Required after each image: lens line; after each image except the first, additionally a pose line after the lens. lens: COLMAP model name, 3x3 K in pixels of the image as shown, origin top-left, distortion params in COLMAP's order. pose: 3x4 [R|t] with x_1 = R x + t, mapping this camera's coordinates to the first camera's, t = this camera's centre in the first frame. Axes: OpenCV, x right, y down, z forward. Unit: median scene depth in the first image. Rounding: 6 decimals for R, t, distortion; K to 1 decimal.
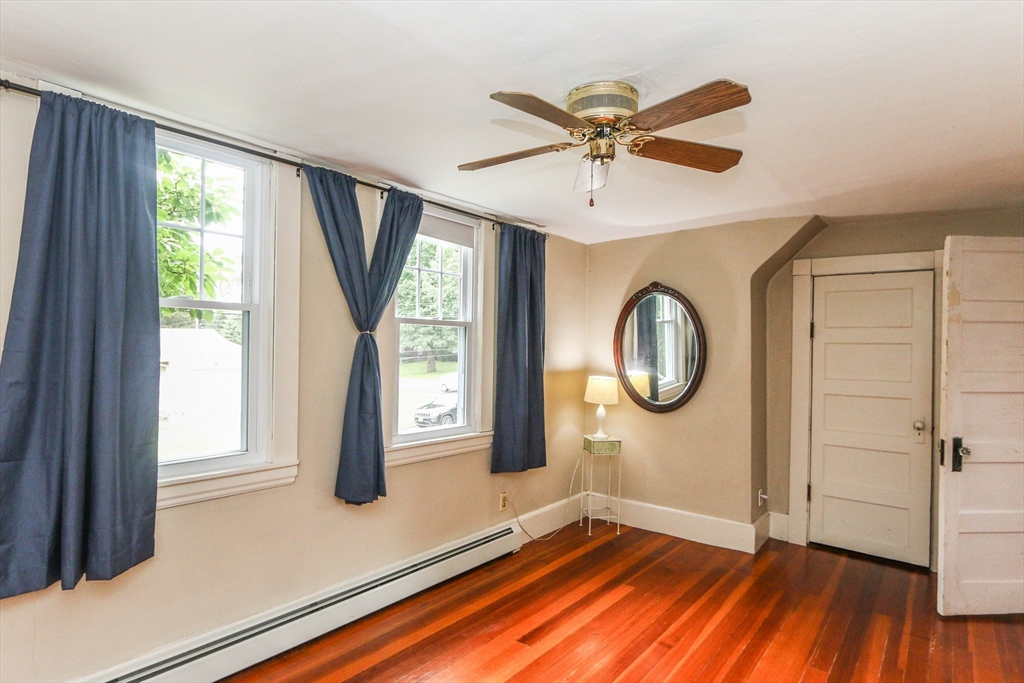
lens RADIAL K [[572.2, 0, 512.0], [0, 572.2, 341.5], [0, 0, 1]] dist [0.001050, 0.000298]
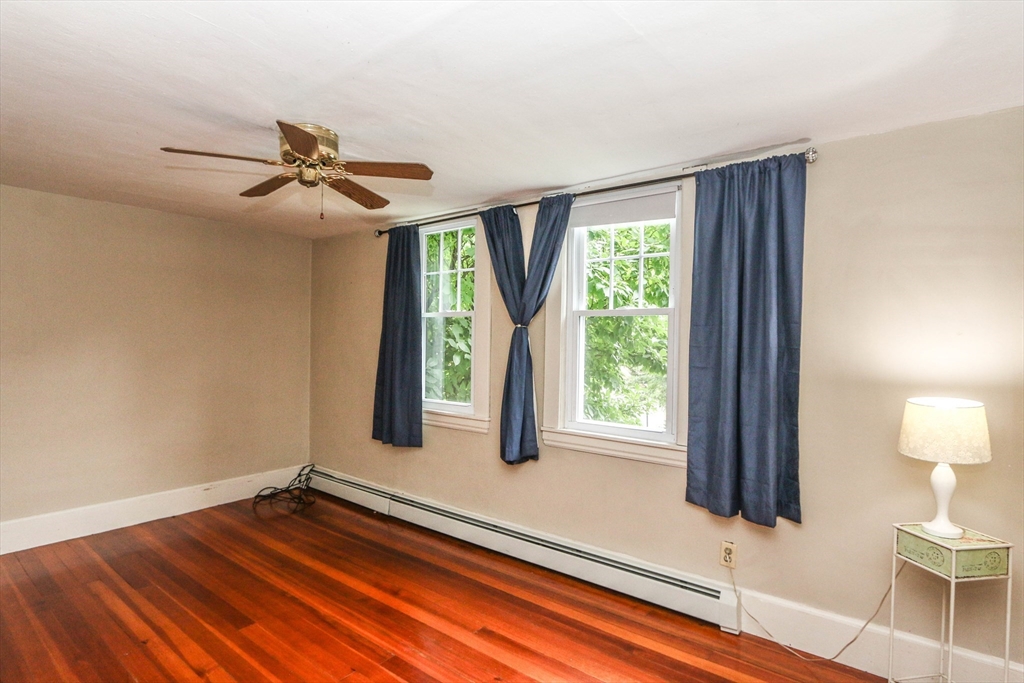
lens RADIAL K [[572.2, 0, 512.0], [0, 572.2, 341.5], [0, 0, 1]] dist [0.001050, 0.000298]
pose [[-0.024342, -0.004548, -0.999693, 0.910735], [-0.000931, 0.999989, -0.004527, 0.021938], [0.999703, 0.000821, -0.024346, 0.961518]]
